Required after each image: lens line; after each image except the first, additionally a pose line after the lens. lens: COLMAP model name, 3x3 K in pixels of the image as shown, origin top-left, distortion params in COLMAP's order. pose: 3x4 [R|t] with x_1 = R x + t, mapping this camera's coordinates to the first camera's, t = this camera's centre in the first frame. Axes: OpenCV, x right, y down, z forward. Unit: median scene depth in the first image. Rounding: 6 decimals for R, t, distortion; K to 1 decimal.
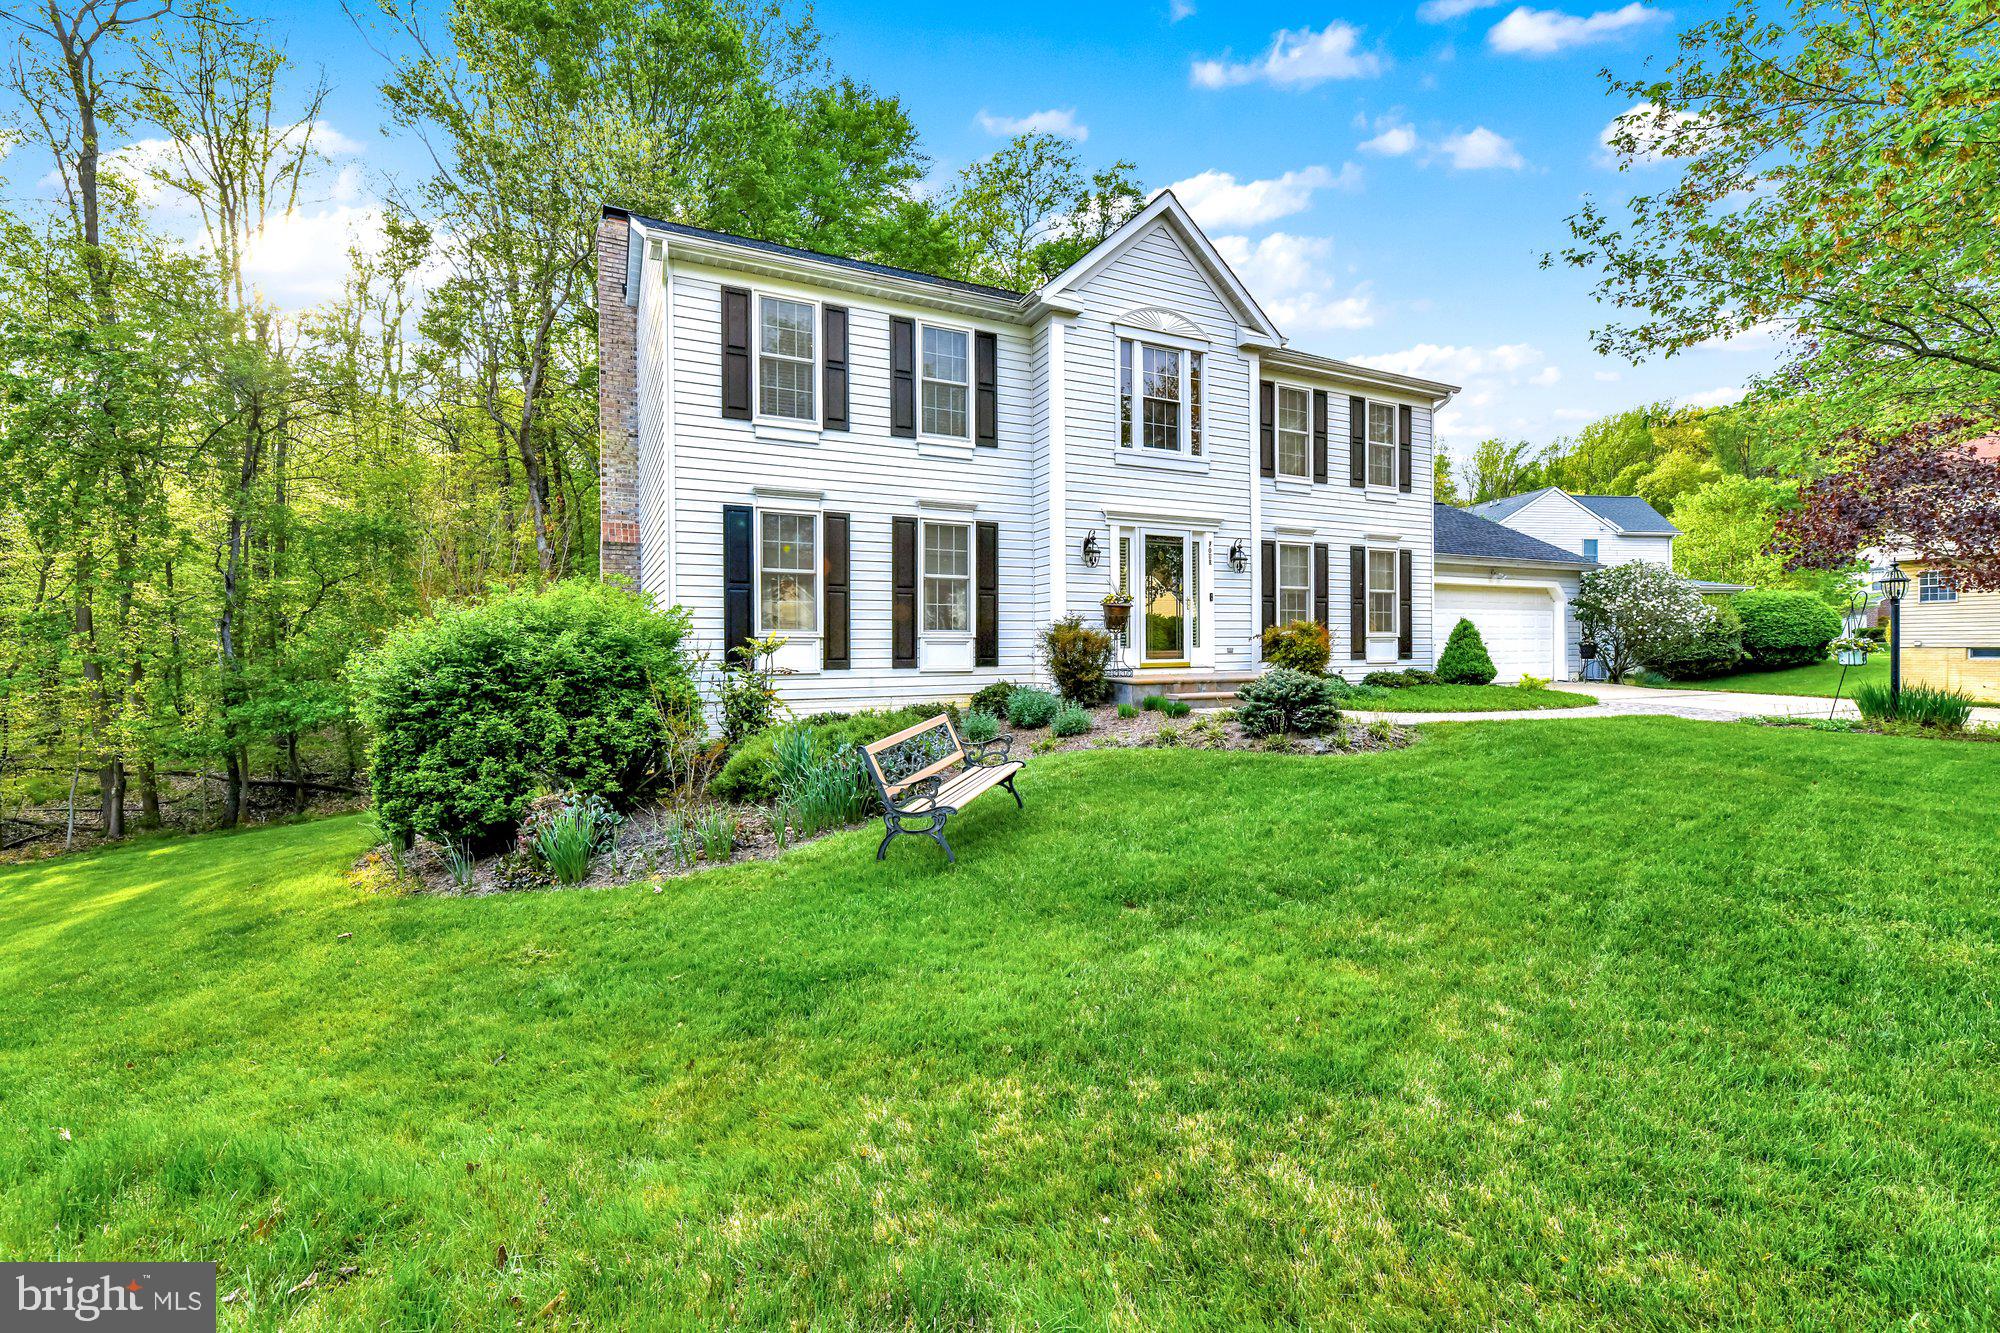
lens RADIAL K [[856.4, 0, 994.7], [0, 856.4, 657.6], [0, 0, 1]] dist [-0.001373, -0.002709]
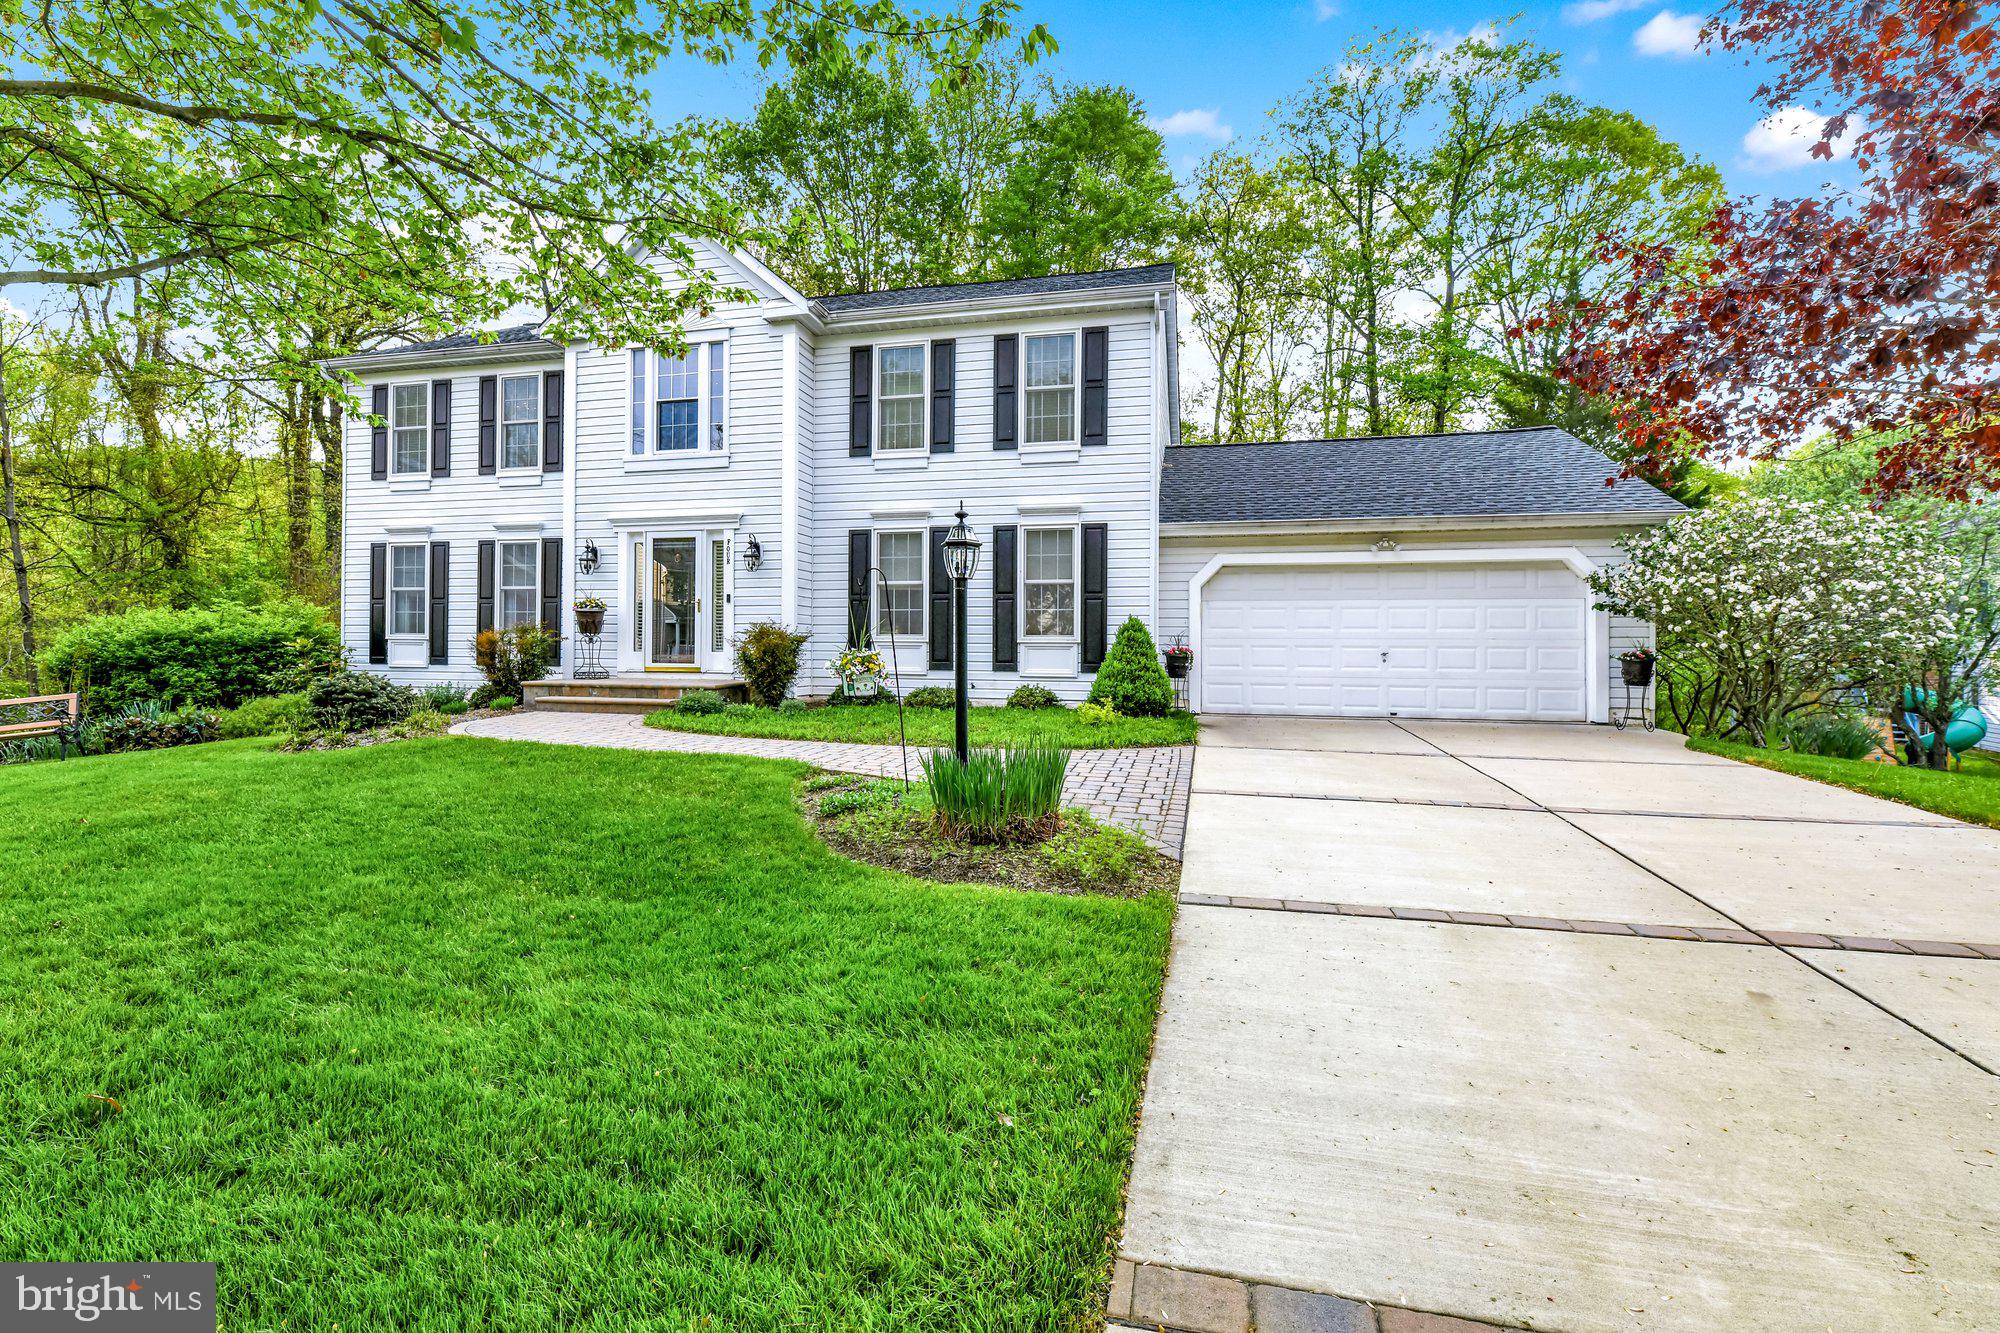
lens RADIAL K [[808.9, 0, 1043.0], [0, 808.9, 643.5], [0, 0, 1]] dist [-0.000382, -0.000173]
pose [[0.781707, 0.005141, -0.623625, 1.086825], [-0.019446, 0.999681, -0.016134, -0.013804], [0.623343, 0.024739, 0.781557, 0.535075]]
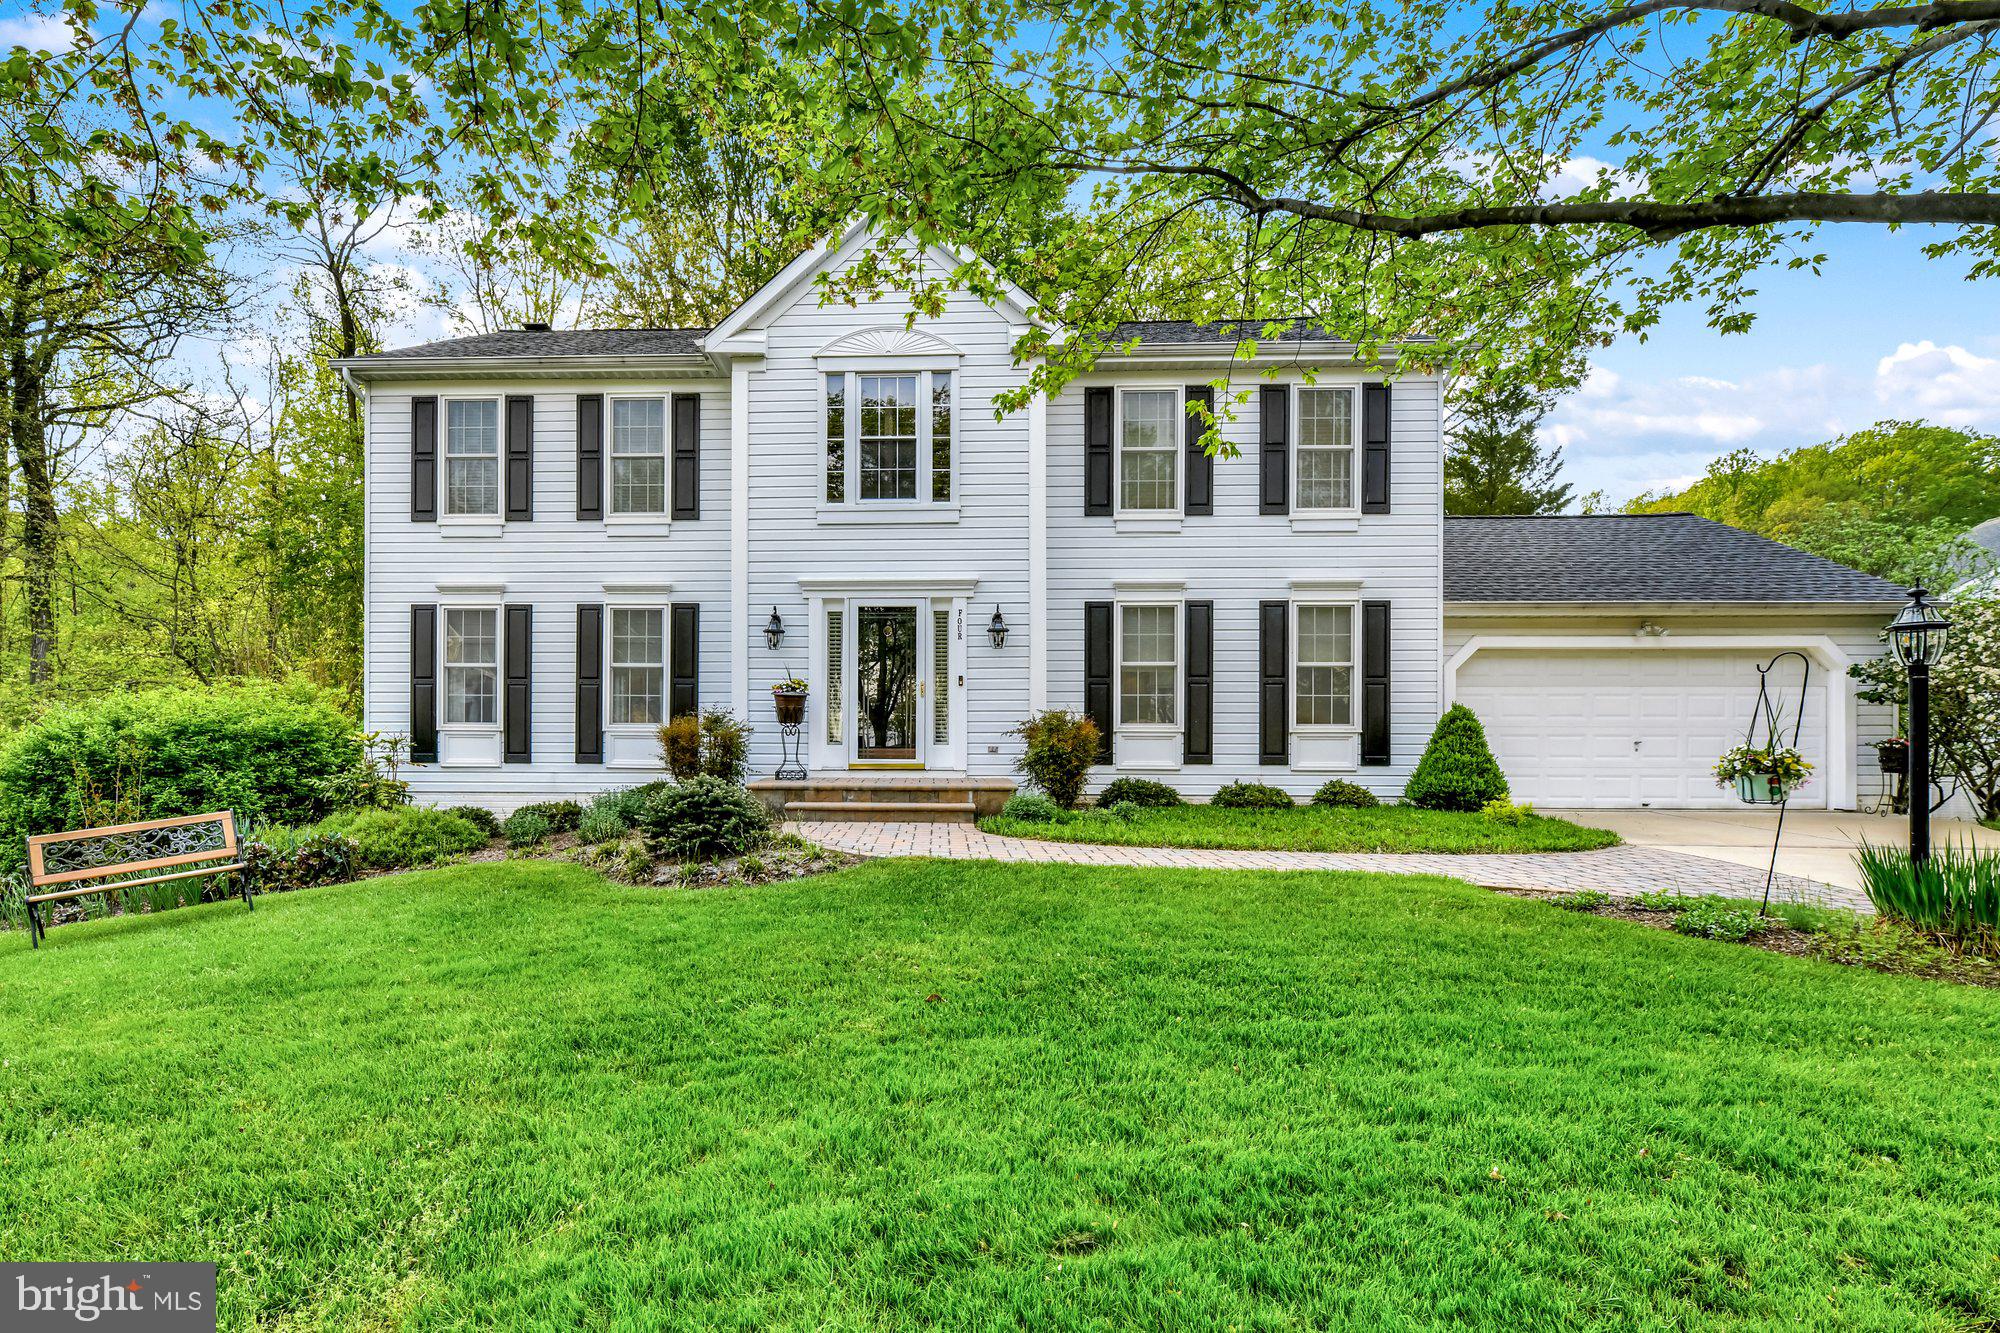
lens RADIAL K [[867.9, 0, 995.6], [0, 867.9, 736.8], [0, 0, 1]] dist [0.003214, -0.000110]
pose [[0.879847, 0.004850, -0.475232, 0.664479], [-0.012808, 0.999827, -0.013509, -0.009346], [0.475084, 0.017973, 0.879757, 0.329950]]
